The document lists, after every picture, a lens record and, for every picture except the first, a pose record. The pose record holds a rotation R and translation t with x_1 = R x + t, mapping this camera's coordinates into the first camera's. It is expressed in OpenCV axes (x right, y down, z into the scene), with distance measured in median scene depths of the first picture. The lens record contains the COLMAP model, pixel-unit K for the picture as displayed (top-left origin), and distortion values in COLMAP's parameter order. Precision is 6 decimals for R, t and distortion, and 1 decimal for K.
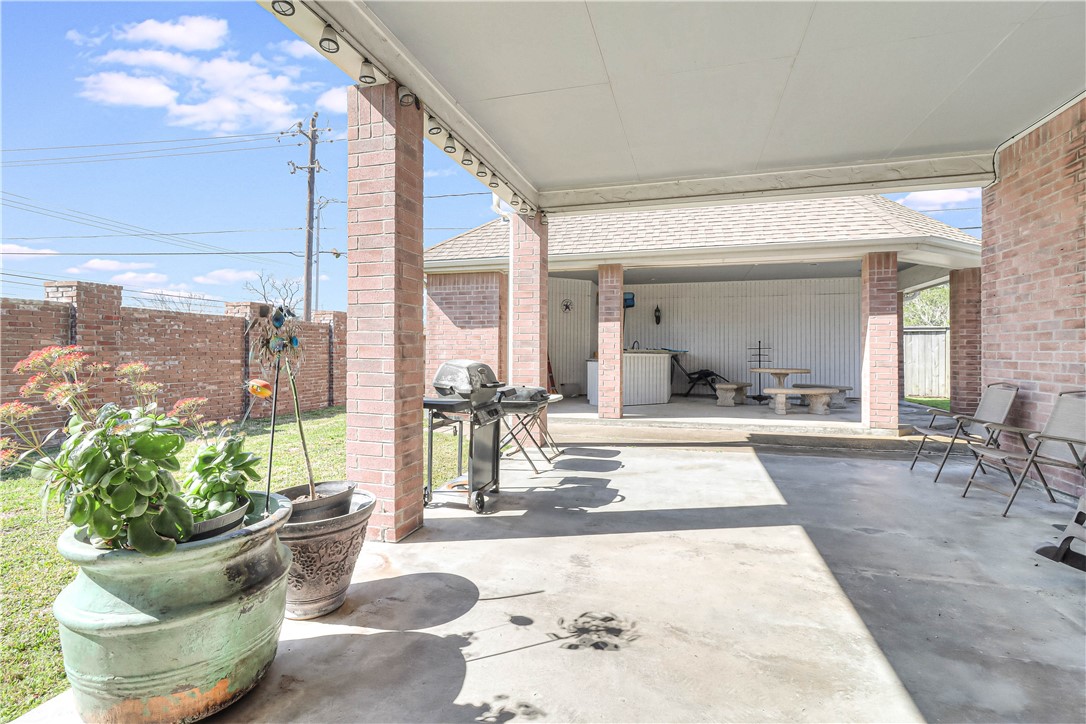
lens RADIAL K [[507.9, 0, 544.4], [0, 507.9, 354.0], [0, 0, 1]] dist [0.001159, -0.001898]
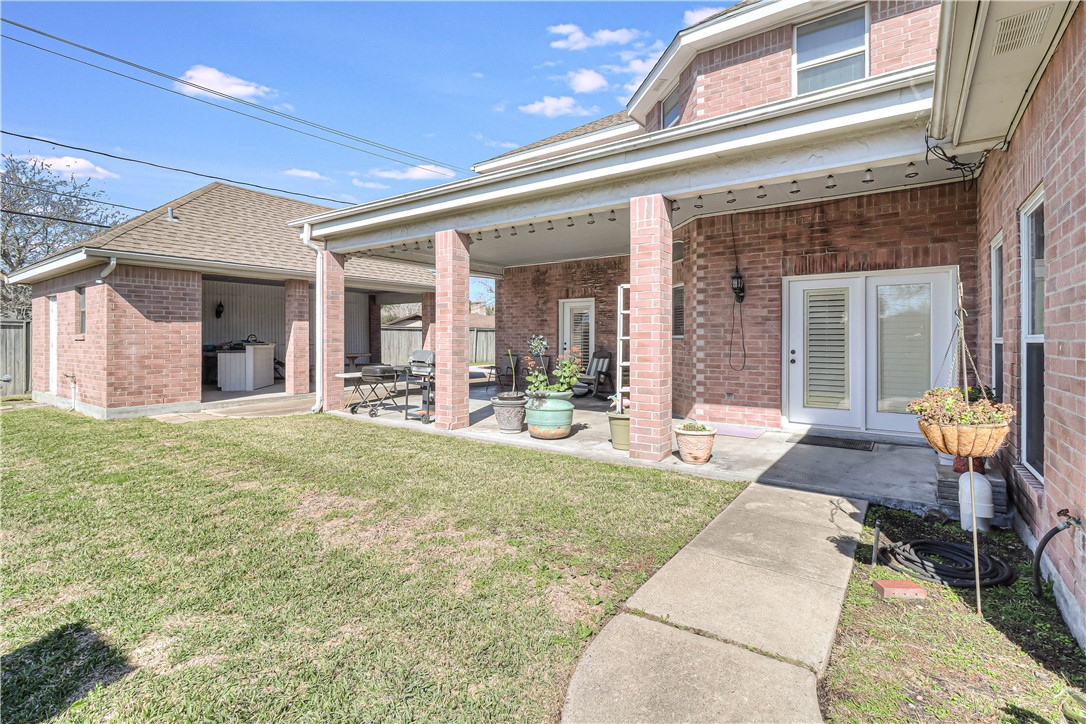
lens RADIAL K [[507.9, 0, 532.5], [0, 507.9, 337.4], [0, 0, 1]] dist [0.001159, -0.001898]
pose [[0.355995, -0.000904, 0.934487, -0.841922], [0.007458, 0.999970, -0.001874, -0.014217], [-0.934458, 0.007636, 0.355991, -0.050087]]
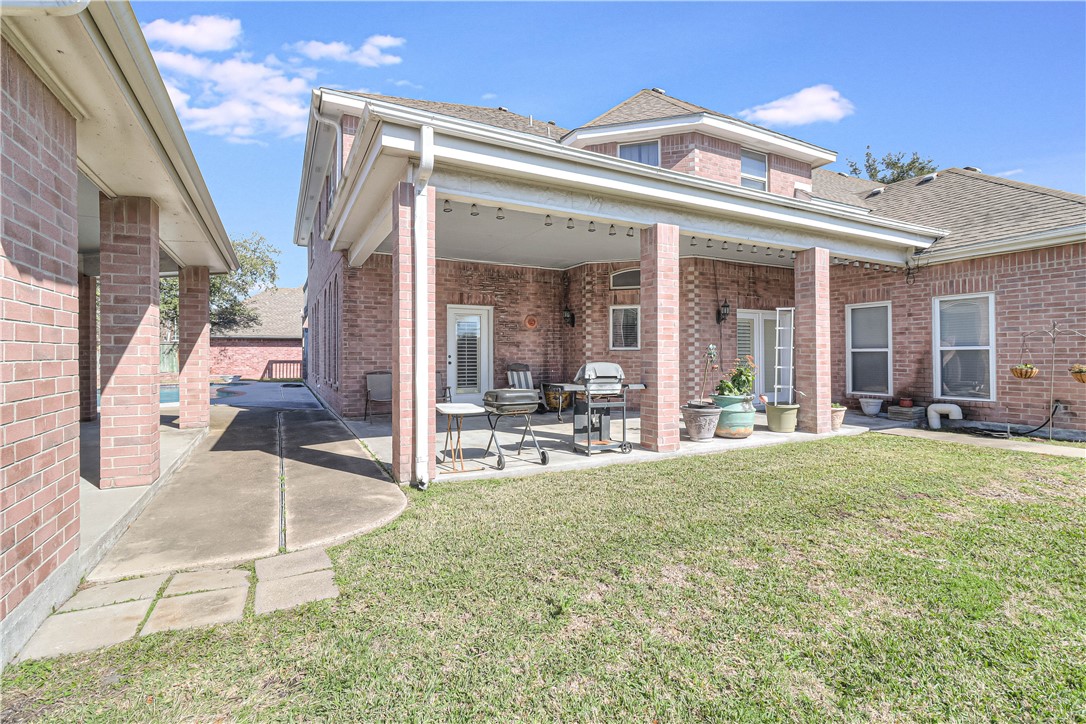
lens RADIAL K [[507.9, 0, 543.9], [0, 507.9, 350.2], [0, 0, 1]] dist [0.001159, -0.001898]
pose [[-0.688749, 0.004734, 0.724984, -0.526637], [0.006028, 0.999982, -0.000803, -0.011588], [-0.724975, 0.003817, -0.688765, 0.986168]]
